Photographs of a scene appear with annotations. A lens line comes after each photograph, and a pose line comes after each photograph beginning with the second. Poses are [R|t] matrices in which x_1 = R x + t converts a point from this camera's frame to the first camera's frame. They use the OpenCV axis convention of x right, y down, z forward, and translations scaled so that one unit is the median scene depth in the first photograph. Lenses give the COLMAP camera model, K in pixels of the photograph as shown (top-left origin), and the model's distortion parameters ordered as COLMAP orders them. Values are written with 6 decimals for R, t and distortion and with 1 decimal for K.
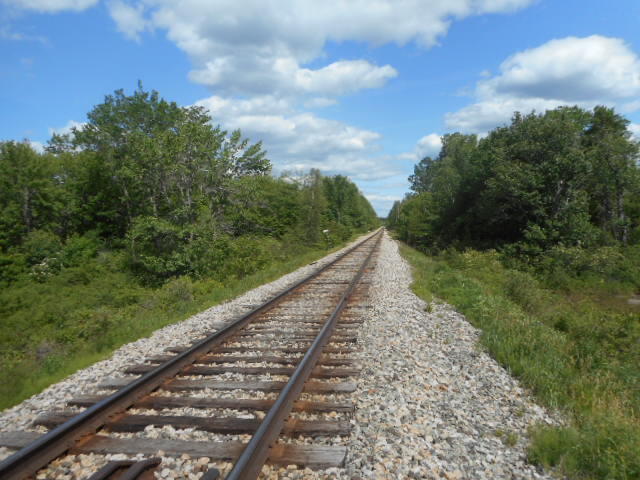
lens RADIAL K [[486.3, 0, 317.6], [0, 486.3, 250.8], [0, 0, 1]] dist [-0.005595, -0.004030]
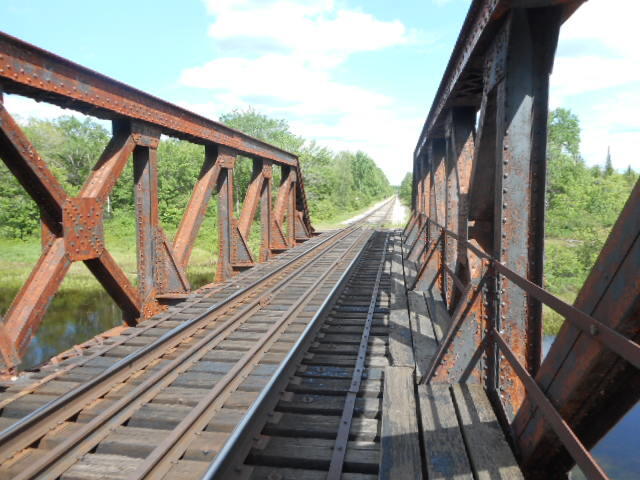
lens RADIAL K [[496.6, 0, 320.0], [0, 496.6, 240.0], [0, 0, 1]] dist [0.007485, 0.003389]
pose [[0.999672, 0.020884, -0.014829, -0.089219], [-0.020209, 0.998813, 0.044326, 0.027002], [0.015737, -0.044012, 0.998907, -0.674566]]
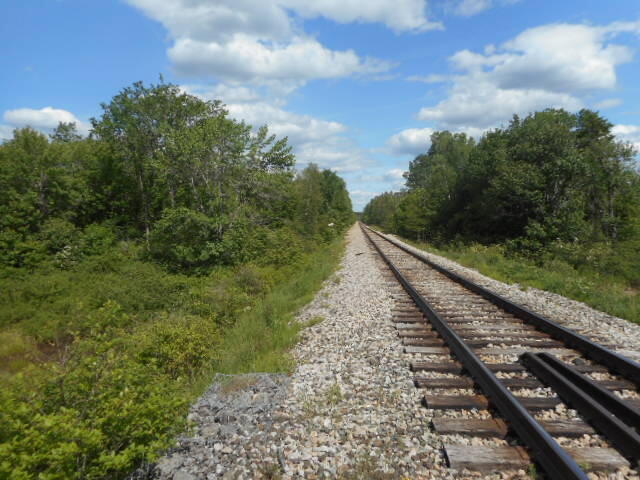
lens RADIAL K [[496.6, 0, 320.0], [0, 496.6, 240.0], [0, 0, 1]] dist [0.007485, 0.003389]
pose [[0.997932, 0.015065, 0.062496, -0.090409], [-0.014397, 0.999835, -0.011115, 0.005551], [-0.062653, 0.010192, 0.997983, -0.061199]]
